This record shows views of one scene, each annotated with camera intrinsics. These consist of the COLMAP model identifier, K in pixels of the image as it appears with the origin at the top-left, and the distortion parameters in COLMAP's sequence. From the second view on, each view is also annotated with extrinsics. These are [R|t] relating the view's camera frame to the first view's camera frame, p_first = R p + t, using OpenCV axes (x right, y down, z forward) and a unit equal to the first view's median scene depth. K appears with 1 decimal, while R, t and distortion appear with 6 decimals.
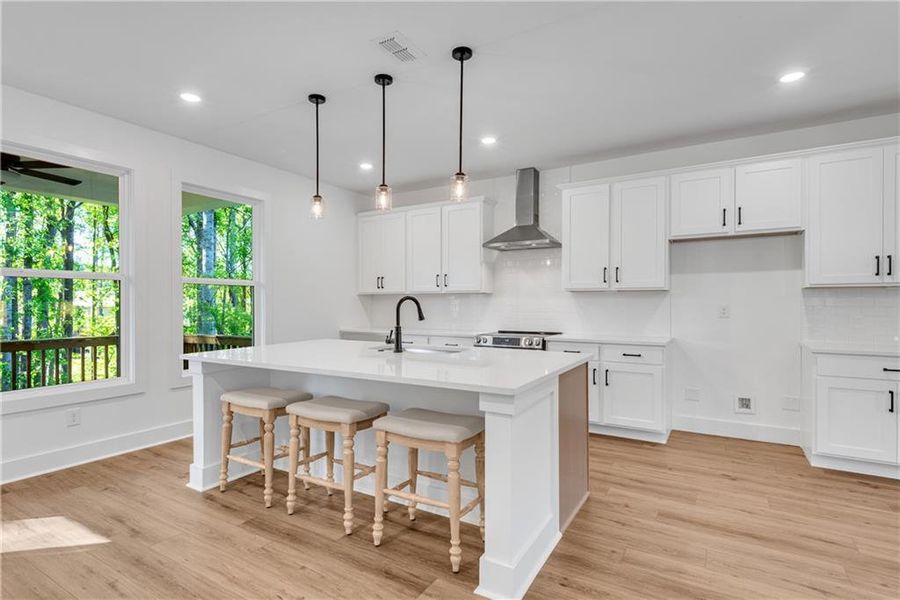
lens RADIAL K [[458.2, 0, 450.0], [0, 458.2, 300.0], [0, 0, 1]] dist [0.001631, -0.000023]
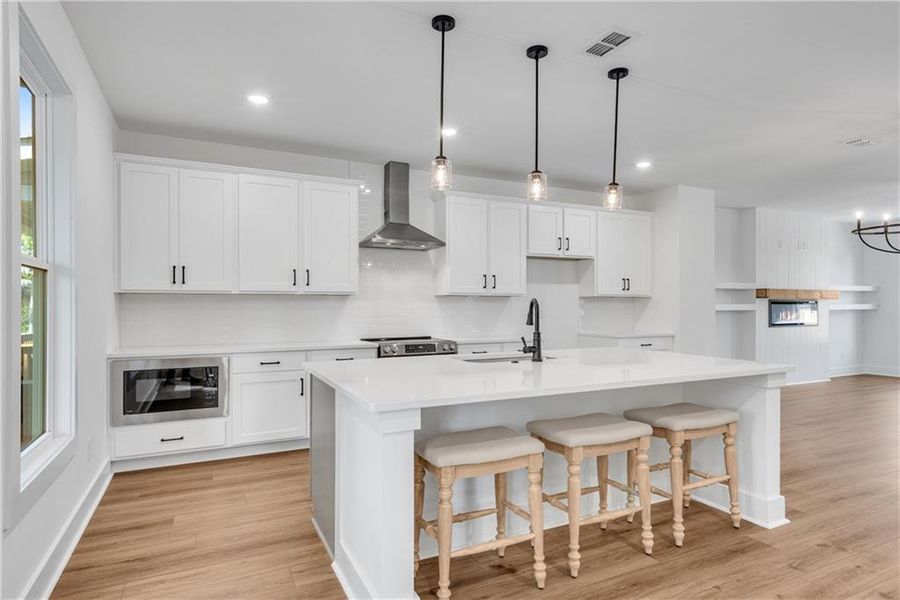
lens RADIAL K [[491.4, 0, 450.0], [0, 491.4, 300.0], [0, 0, 1]] dist [0.001210, 0.000087]
pose [[0.545049, 0.014341, 0.838282, -0.947146], [-0.006206, 0.999895, -0.013070, 0.007457], [-0.838381, 0.001921, 0.545081, 0.584636]]
